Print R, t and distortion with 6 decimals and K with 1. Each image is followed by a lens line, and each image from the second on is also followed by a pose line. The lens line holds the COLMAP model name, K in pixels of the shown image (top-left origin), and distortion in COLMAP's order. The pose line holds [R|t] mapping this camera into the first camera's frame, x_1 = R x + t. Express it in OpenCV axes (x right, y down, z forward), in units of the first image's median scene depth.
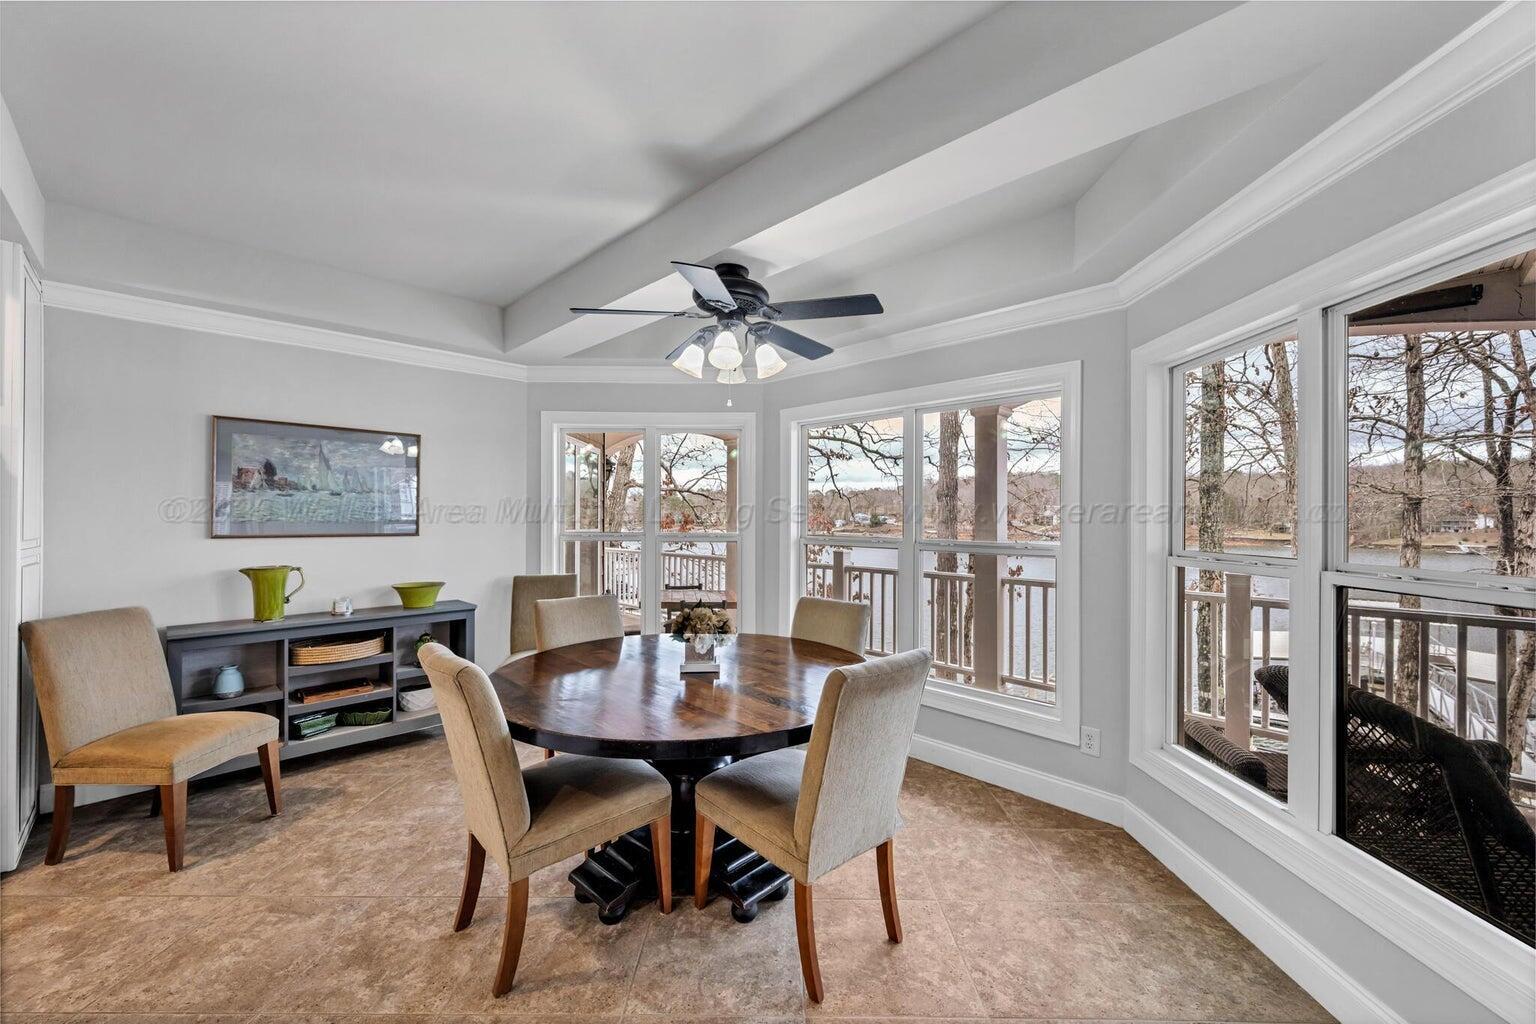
lens RADIAL K [[600.6, 0, 761.4], [0, 600.6, 515.2], [0, 0, 1]] dist [-0.000451, -0.000086]
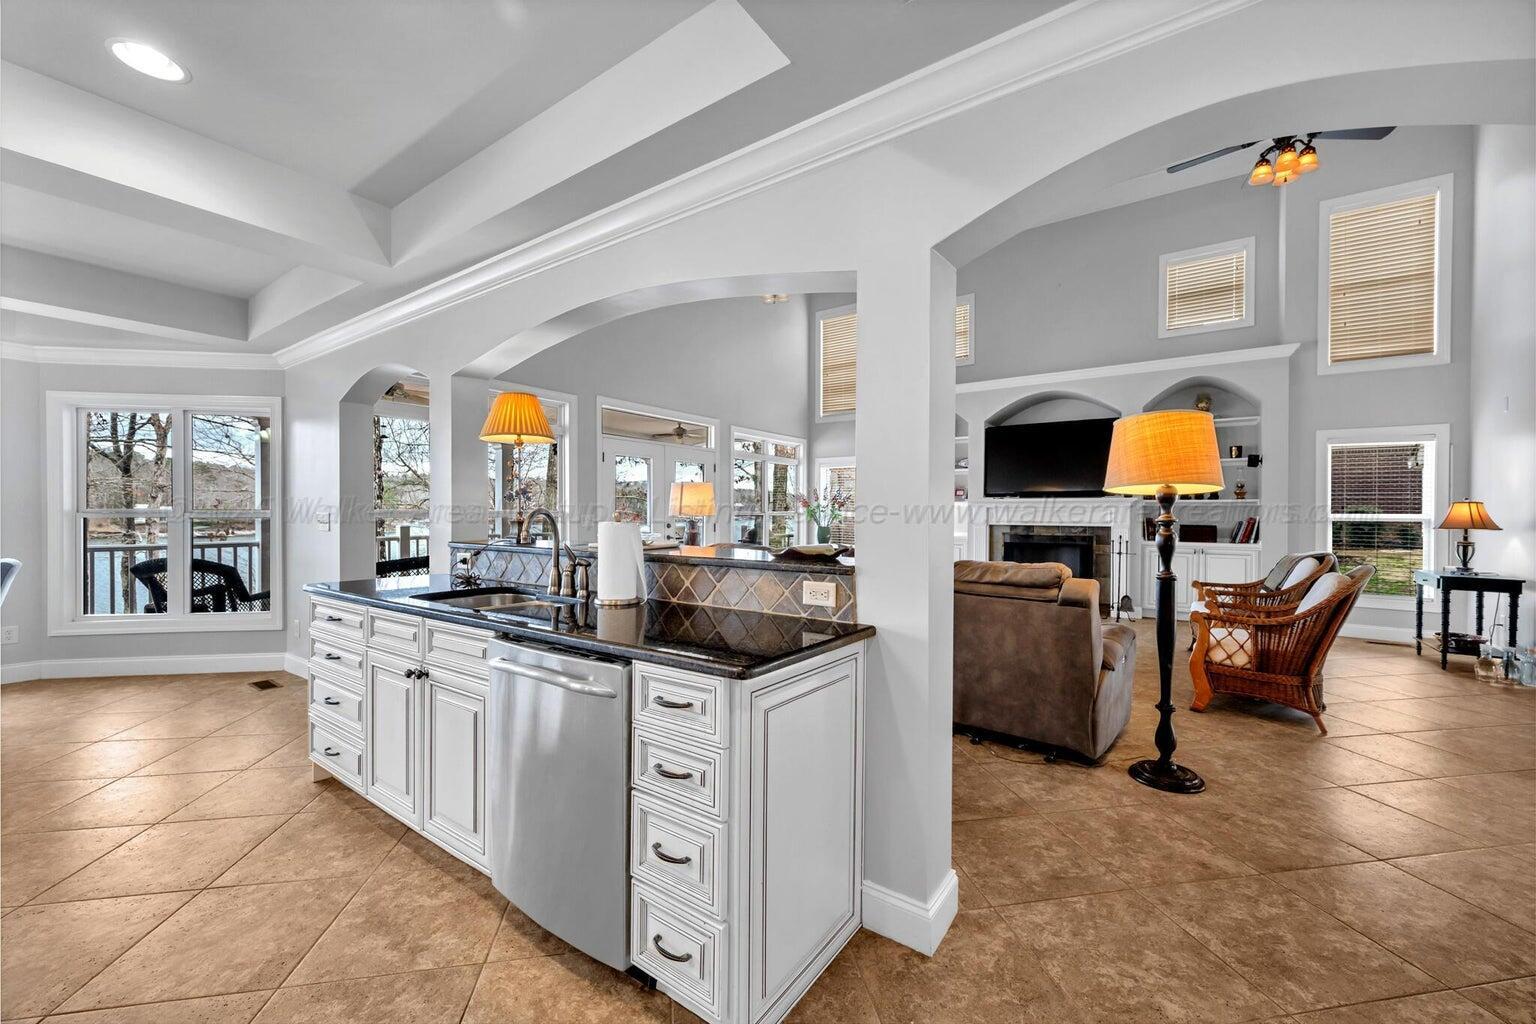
lens RADIAL K [[600.6, 0, 764.9], [0, 600.6, 516.9], [0, 0, 1]] dist [-0.000451, -0.000086]
pose [[-0.166744, -0.016449, 0.985863, -0.404784], [-0.009118, 0.999844, 0.015140, 0.009509], [-0.985958, -0.006464, -0.166868, -0.206022]]
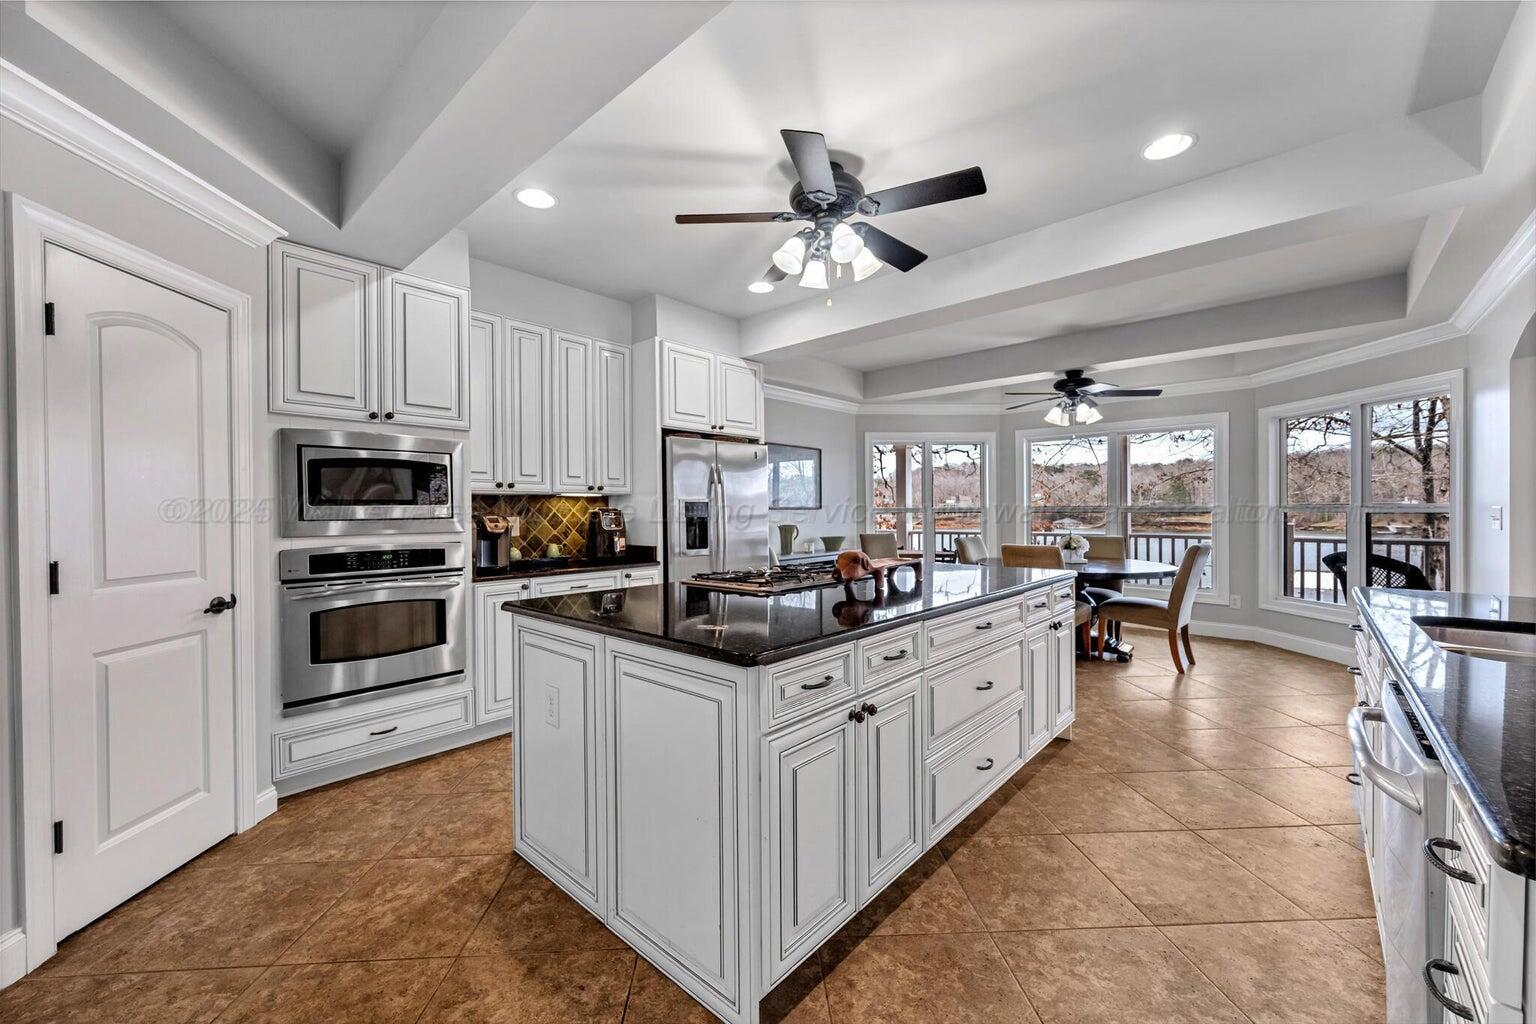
lens RADIAL K [[600.6, 0, 767.4], [0, 600.6, 511.1], [0, 0, 1]] dist [-0.000451, -0.000086]
pose [[0.998204, -0.013448, 0.058371, -0.350332], [0.012939, 0.999875, 0.009087, 0.010204], [-0.058486, -0.008316, 0.998254, -0.283090]]
